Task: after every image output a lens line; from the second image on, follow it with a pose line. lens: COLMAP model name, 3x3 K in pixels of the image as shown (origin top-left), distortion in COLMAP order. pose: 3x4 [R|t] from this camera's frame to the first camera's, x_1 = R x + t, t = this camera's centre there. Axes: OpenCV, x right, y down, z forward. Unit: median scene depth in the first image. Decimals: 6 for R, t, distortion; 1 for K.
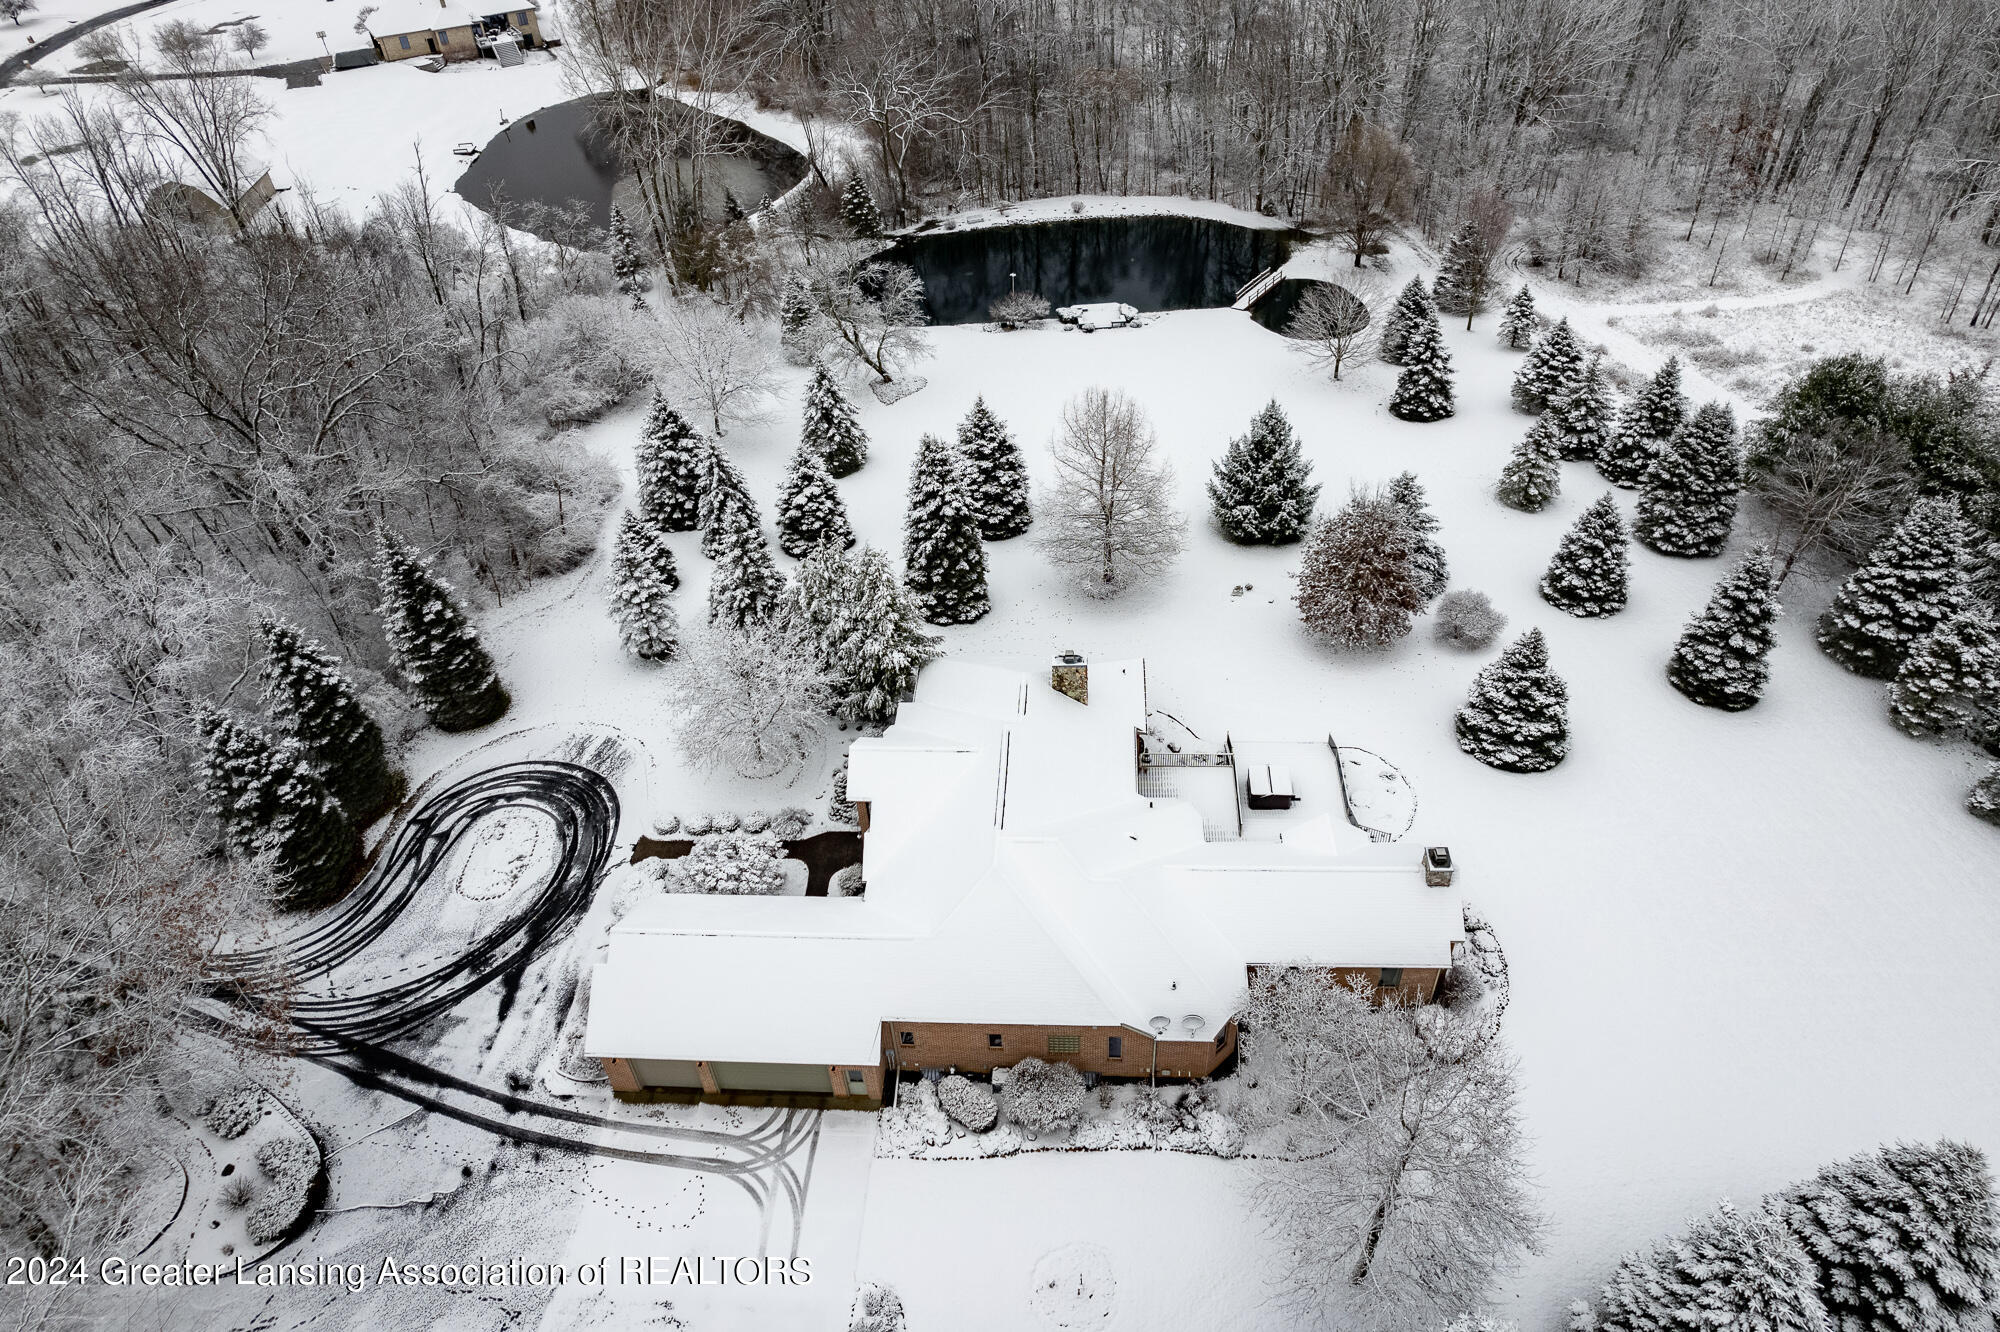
lens RADIAL K [[1245.5, 0, 1000.0], [0, 1245.5, 666.0], [0, 0, 1]] dist [-0.036331, 0.002166]
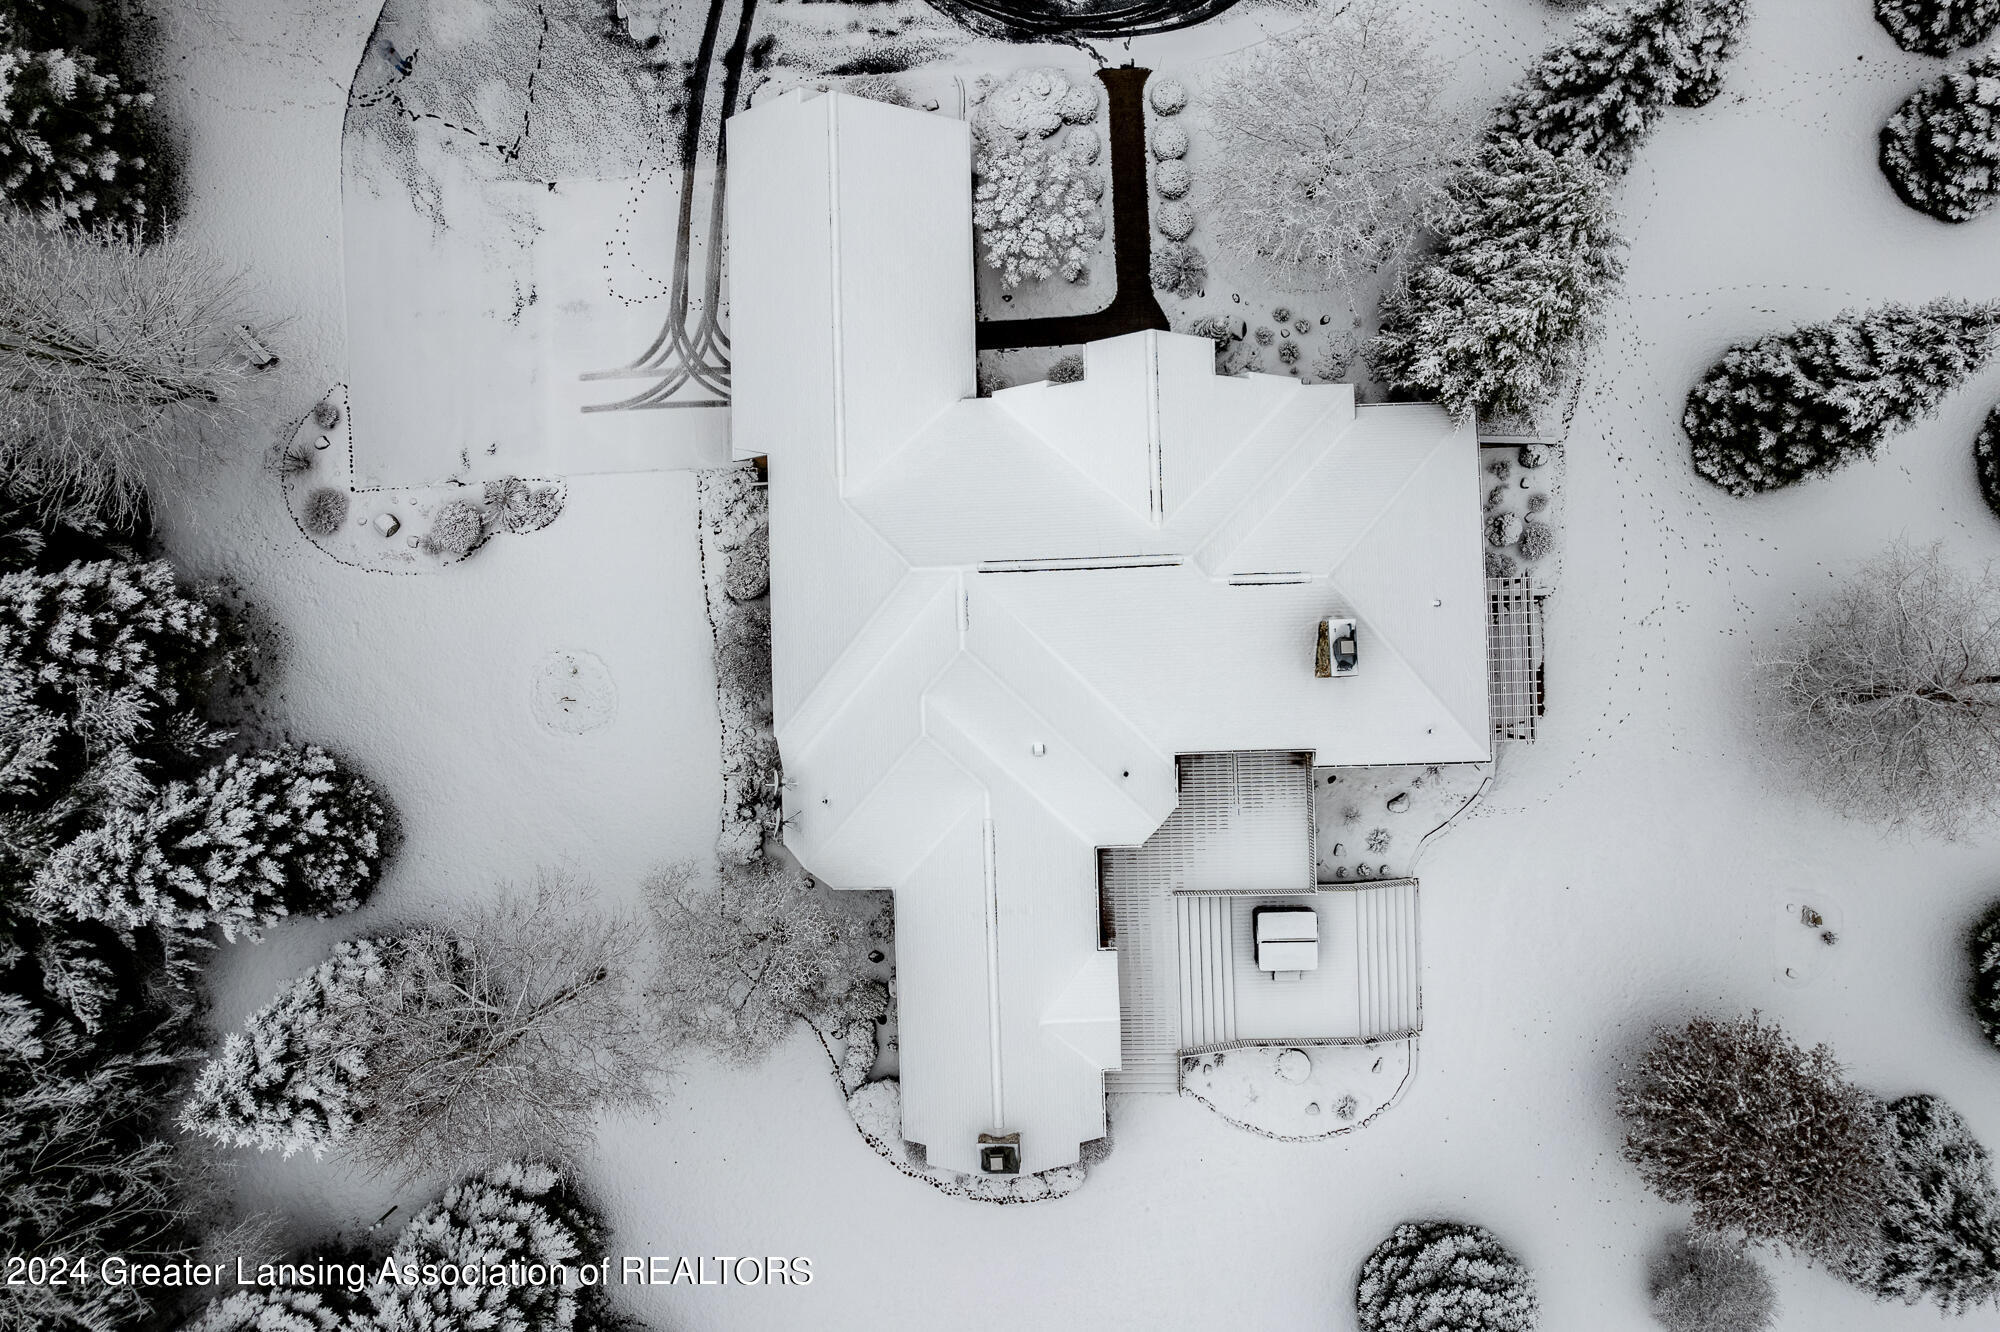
lens RADIAL K [[1245.5, 0, 1000.0], [0, 1245.5, 666.0], [0, 0, 1]] dist [-0.036331, 0.002166]
pose [[0.091704, 0.995630, 0.017658, 0.045915], [-0.607264, 0.041862, 0.793396, -0.453554], [0.789190, -0.083481, 0.608449, 0.573049]]
